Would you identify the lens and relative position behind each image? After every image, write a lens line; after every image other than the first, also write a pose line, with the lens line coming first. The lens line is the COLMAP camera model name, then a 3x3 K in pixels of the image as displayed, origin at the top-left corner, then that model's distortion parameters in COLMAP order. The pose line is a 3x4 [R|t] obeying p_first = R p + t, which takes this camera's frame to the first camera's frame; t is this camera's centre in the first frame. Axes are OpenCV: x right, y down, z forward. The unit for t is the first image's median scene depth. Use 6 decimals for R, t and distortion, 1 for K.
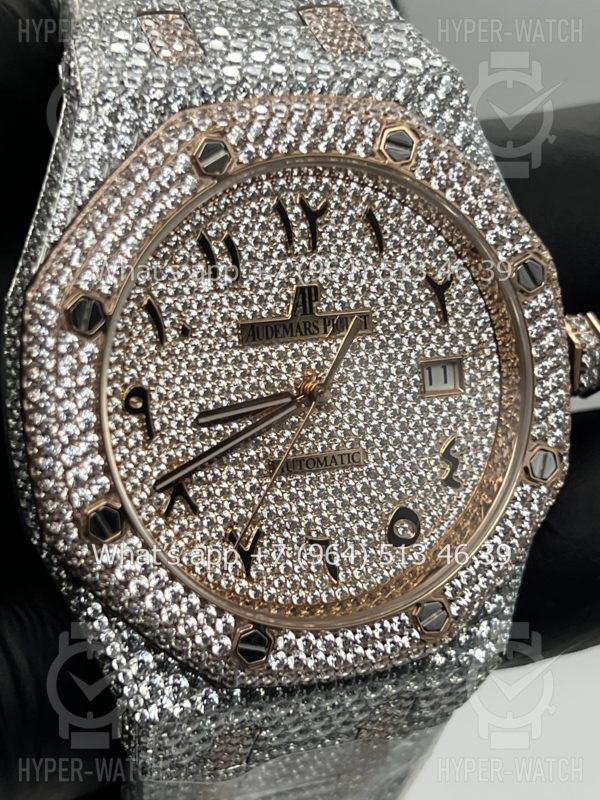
lens RADIAL K [[1869.3, 0, 297.4], [0, 1869.3, 396.4], [0, 0, 1]] dist [0.205763, 0.000000]
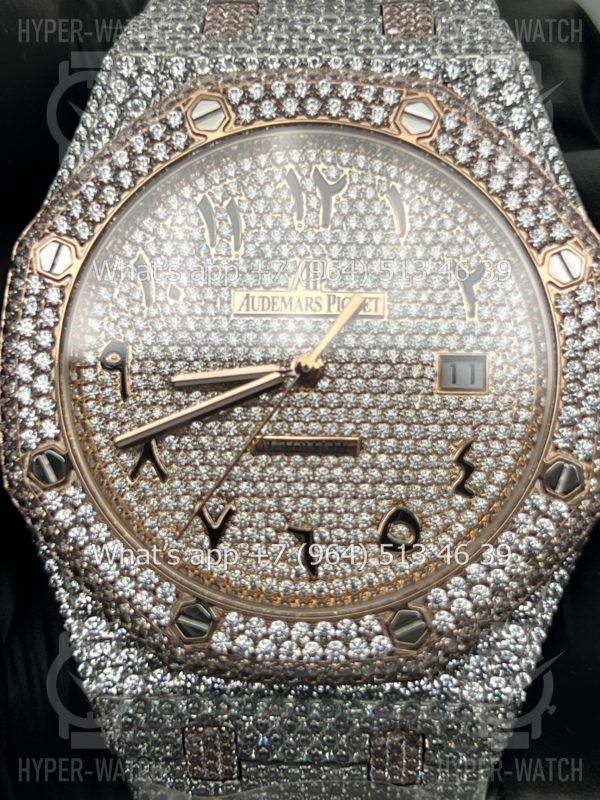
lens RADIAL K [[1869.3, 0, 302.7], [0, 1869.3, 402.3], [0, 0, 1]] dist [0.205763, 0.000000]
pose [[0.900720, 0.053158, -0.431136, 0.419032], [-0.126812, 0.981429, -0.143926, 0.151257], [0.415479, 0.184311, 0.890734, 0.160029]]
